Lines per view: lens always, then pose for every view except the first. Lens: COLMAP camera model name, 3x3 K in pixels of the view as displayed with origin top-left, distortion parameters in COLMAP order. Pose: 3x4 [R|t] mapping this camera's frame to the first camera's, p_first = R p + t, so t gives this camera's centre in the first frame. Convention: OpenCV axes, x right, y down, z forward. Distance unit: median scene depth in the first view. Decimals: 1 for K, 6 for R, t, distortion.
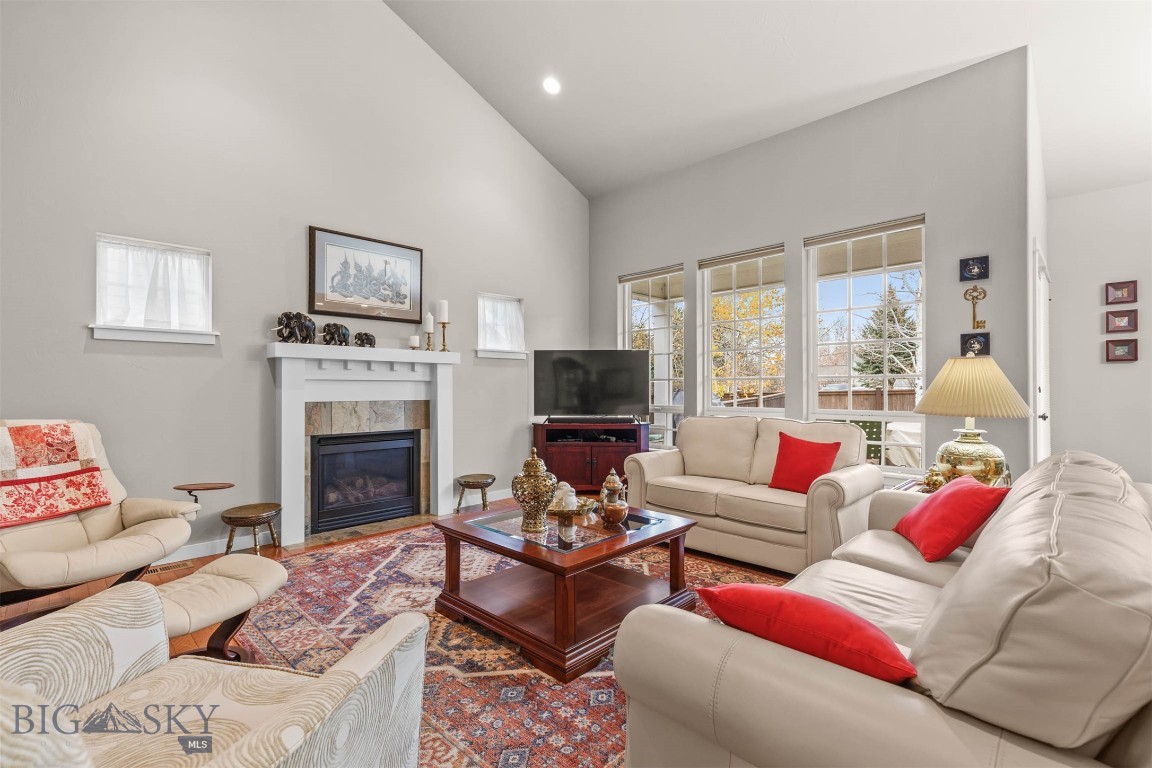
lens RADIAL K [[516.9, 0, 578.1], [0, 516.9, 385.2], [0, 0, 1]] dist [0.009019, -0.002369]
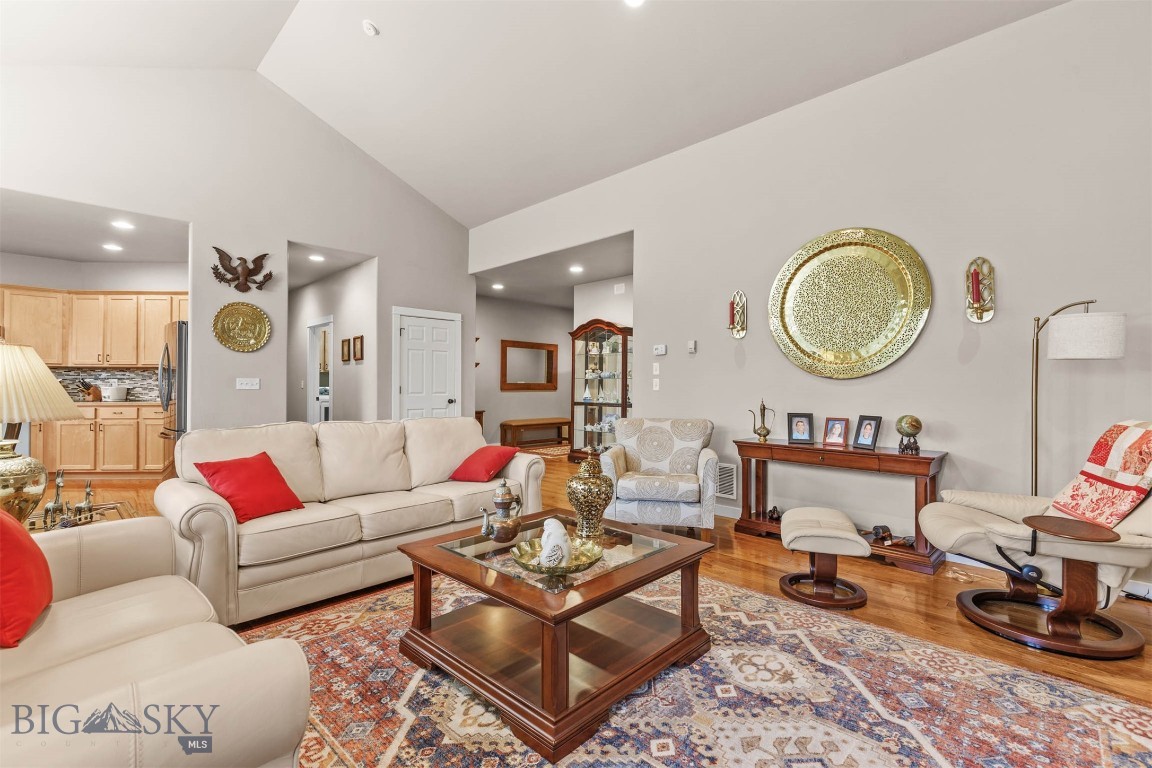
lens RADIAL K [[516.9, 0, 575.4], [0, 516.9, 383.1], [0, 0, 1]] dist [0.009019, -0.002369]
pose [[-0.999992, -0.004020, -0.000381, -0.036318], [-0.004016, 0.999925, -0.011605, 0.007147], [0.000428, -0.011603, -0.999933, 1.272402]]
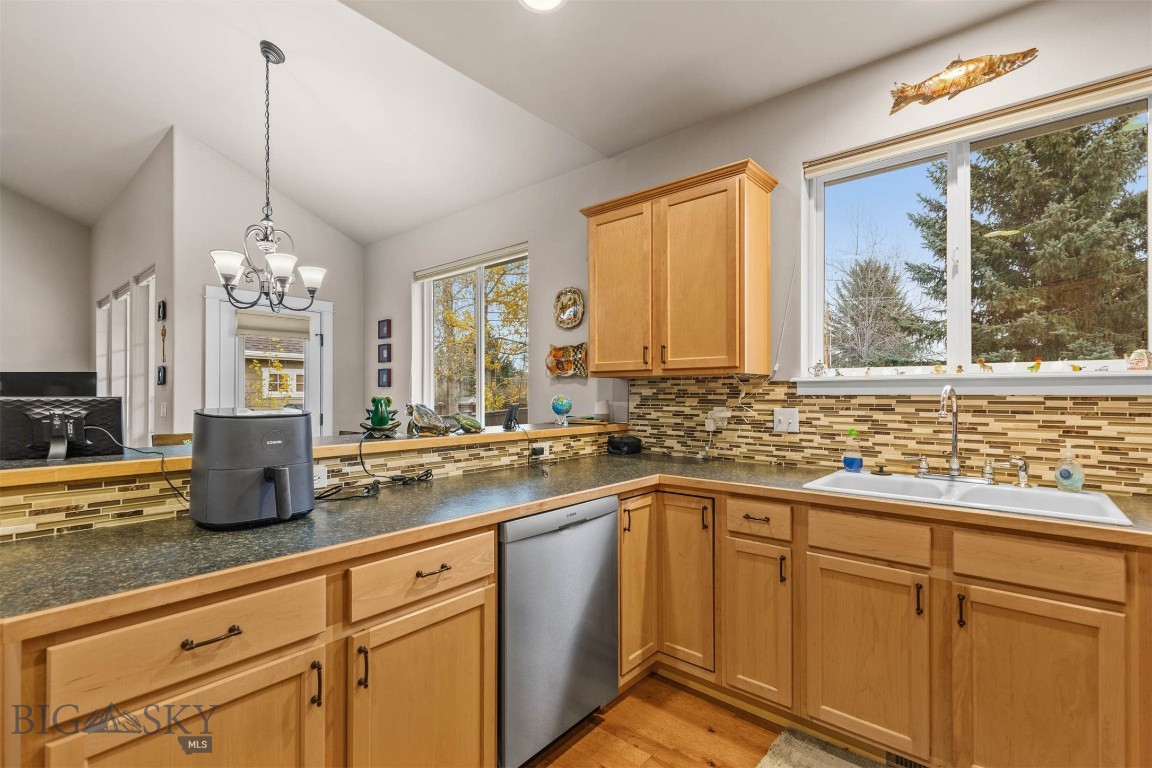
lens RADIAL K [[516.9, 0, 577.5], [0, 516.9, 391.4], [0, 0, 1]] dist [0.009019, -0.002369]
pose [[0.996936, -0.001131, 0.078210, 1.520290], [0.001191, 0.999999, -0.000720, -0.037576], [-0.078209, 0.000811, 0.996937, -0.222634]]
